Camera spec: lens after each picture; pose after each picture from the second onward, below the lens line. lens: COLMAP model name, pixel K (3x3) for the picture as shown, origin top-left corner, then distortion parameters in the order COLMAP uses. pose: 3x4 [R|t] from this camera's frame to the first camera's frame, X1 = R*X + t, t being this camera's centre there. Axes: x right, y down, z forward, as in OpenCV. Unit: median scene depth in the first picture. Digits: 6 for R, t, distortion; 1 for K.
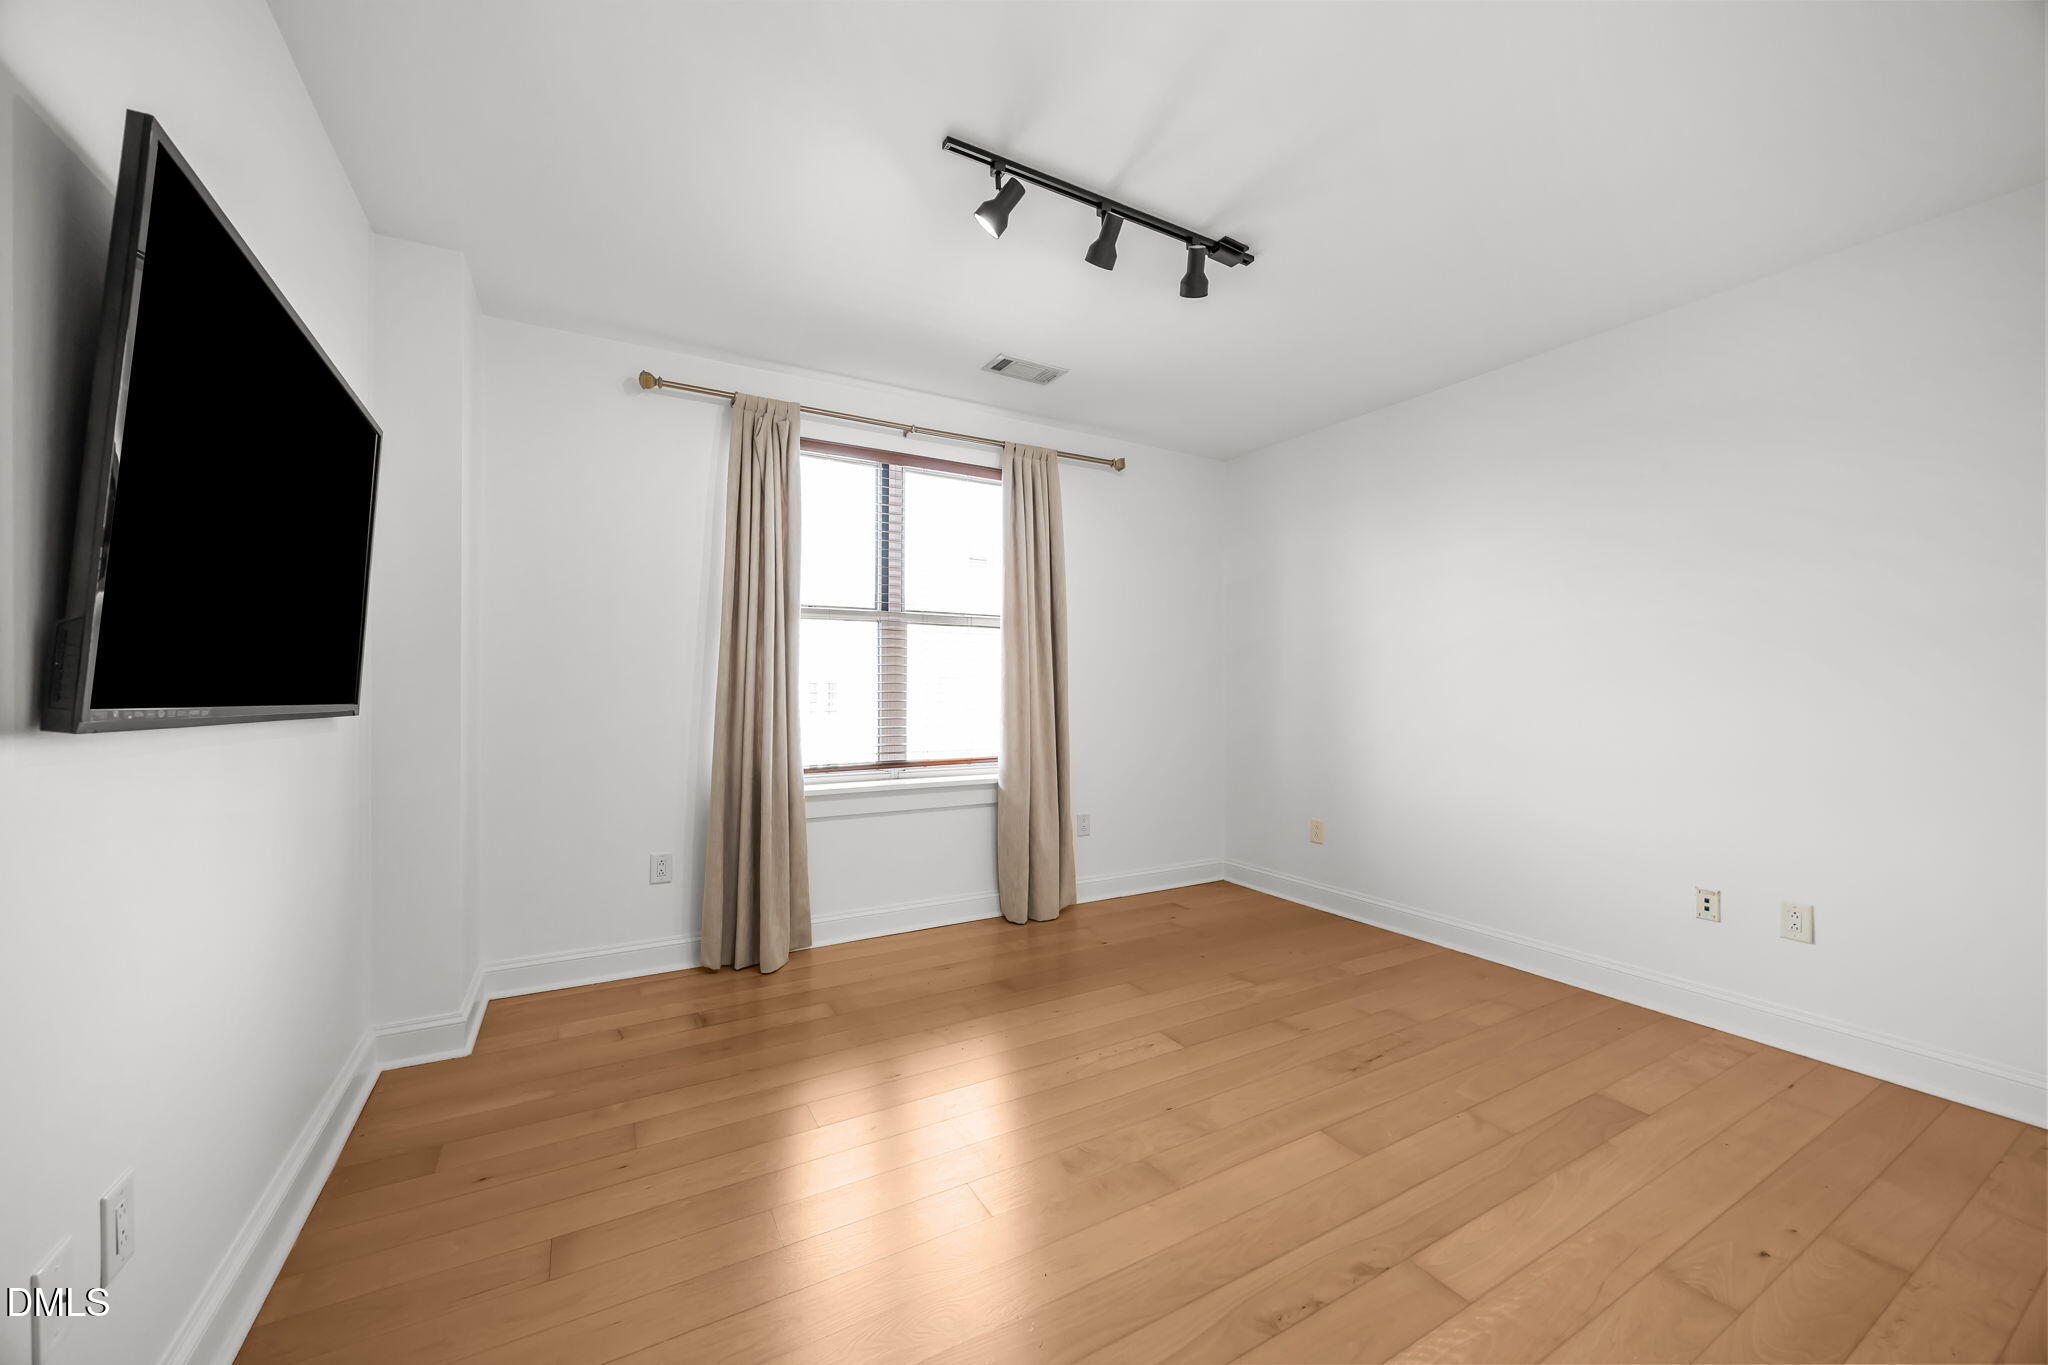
lens RADIAL K [[789.7, 0, 1031.7], [0, 789.7, 691.6], [0, 0, 1]] dist [-0.000895, 0.000298]
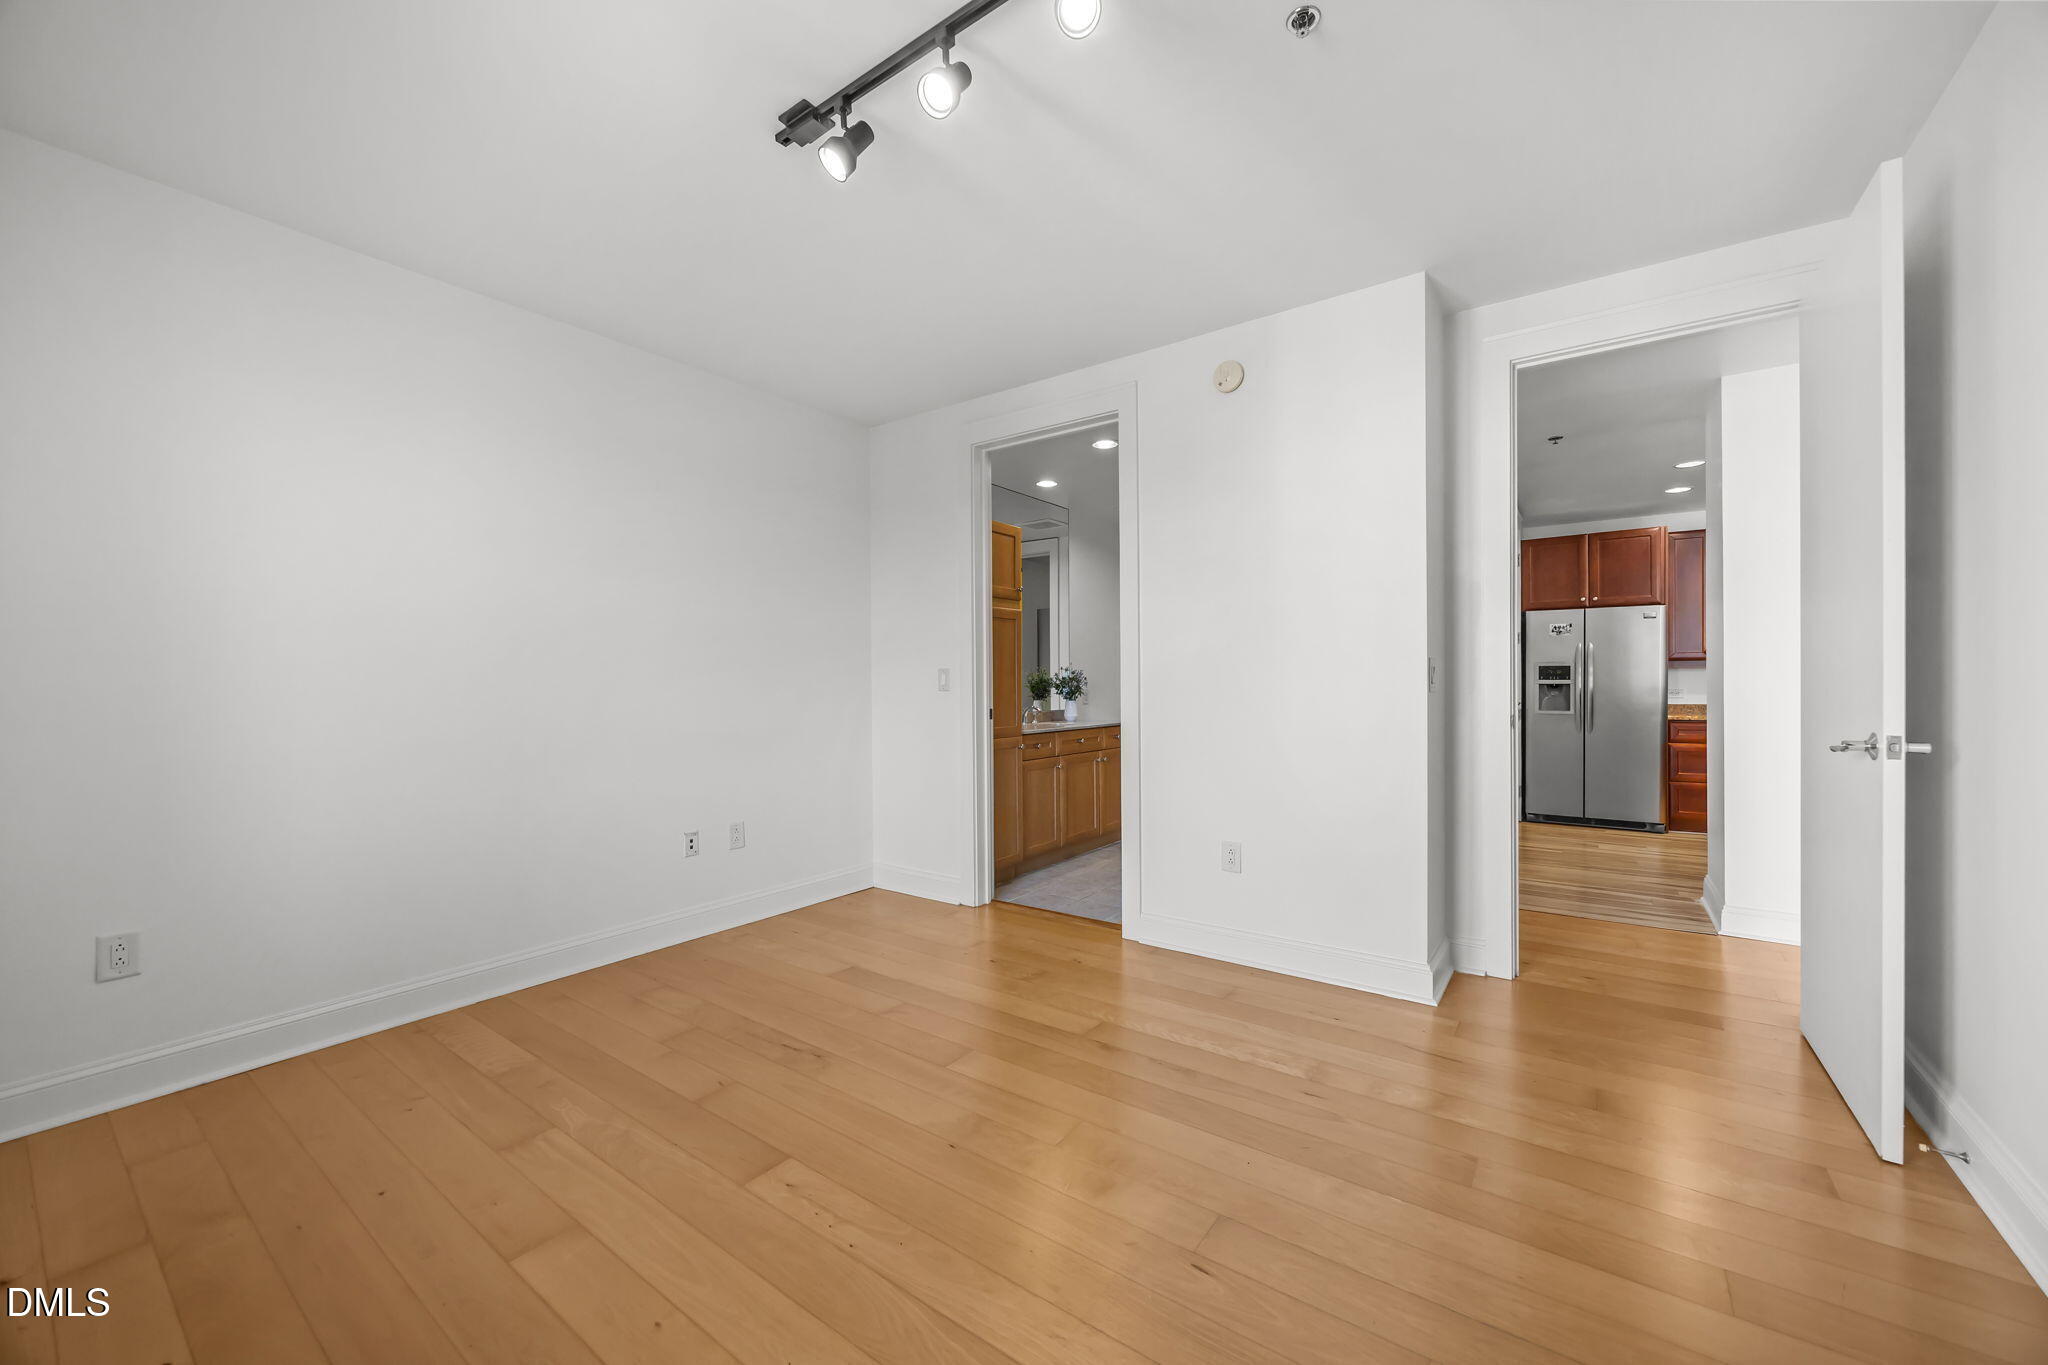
lens RADIAL K [[789.7, 0, 1021.5], [0, 789.7, 679.7], [0, 0, 1]] dist [-0.000895, 0.000298]
pose [[-0.425683, 0.005665, 0.904855, -0.481750], [0.005607, 0.999978, -0.003623, 0.007660], [-0.904855, 0.003531, -0.425705, 0.949615]]
